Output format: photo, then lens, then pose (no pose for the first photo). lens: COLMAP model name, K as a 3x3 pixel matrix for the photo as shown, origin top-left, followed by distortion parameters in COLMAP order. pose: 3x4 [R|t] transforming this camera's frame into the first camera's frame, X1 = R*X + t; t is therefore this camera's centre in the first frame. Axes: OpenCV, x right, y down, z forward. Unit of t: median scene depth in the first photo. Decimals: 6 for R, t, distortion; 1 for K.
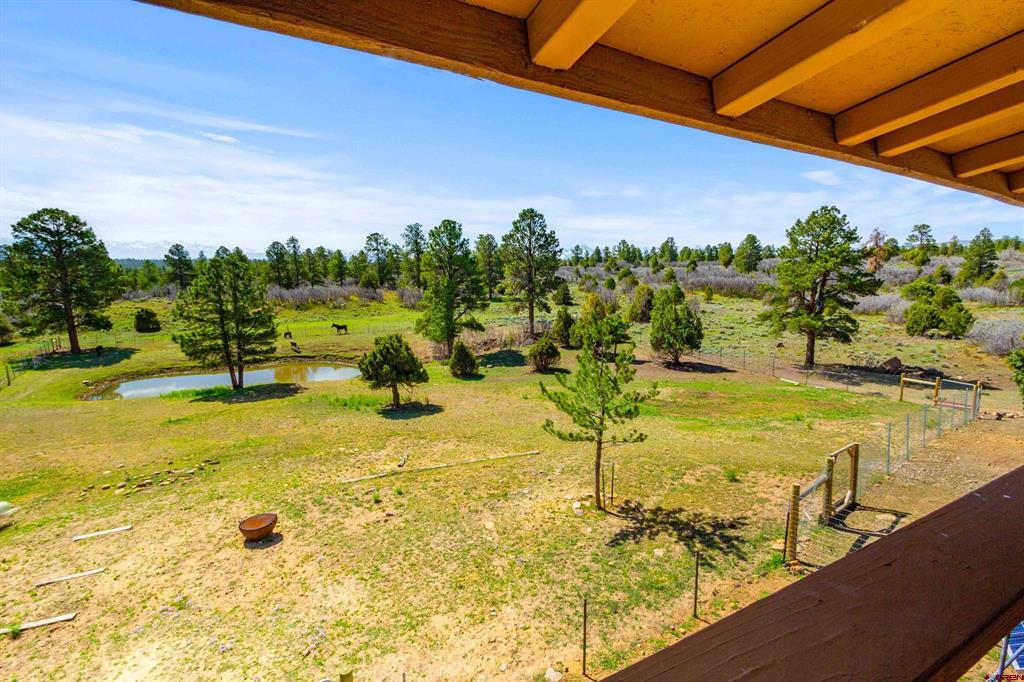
lens RADIAL K [[484.8, 0, 512.0], [0, 484.8, 341.0], [0, 0, 1]] dist [-0.000840, -0.002407]
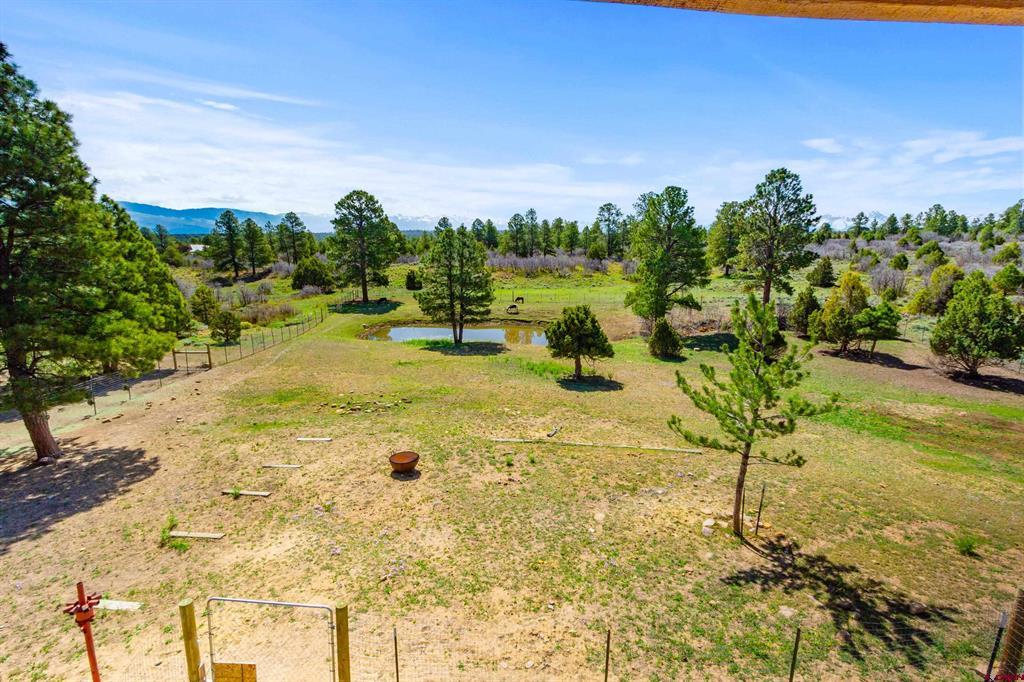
lens RADIAL K [[484.8, 0, 512.0], [0, 484.8, 341.0], [0, 0, 1]] dist [-0.000840, -0.002407]
pose [[0.872627, 0.107871, -0.476325, 0.095276], [-0.081078, 0.993766, 0.076518, -0.005005], [0.481610, -0.028152, 0.875934, 0.051815]]
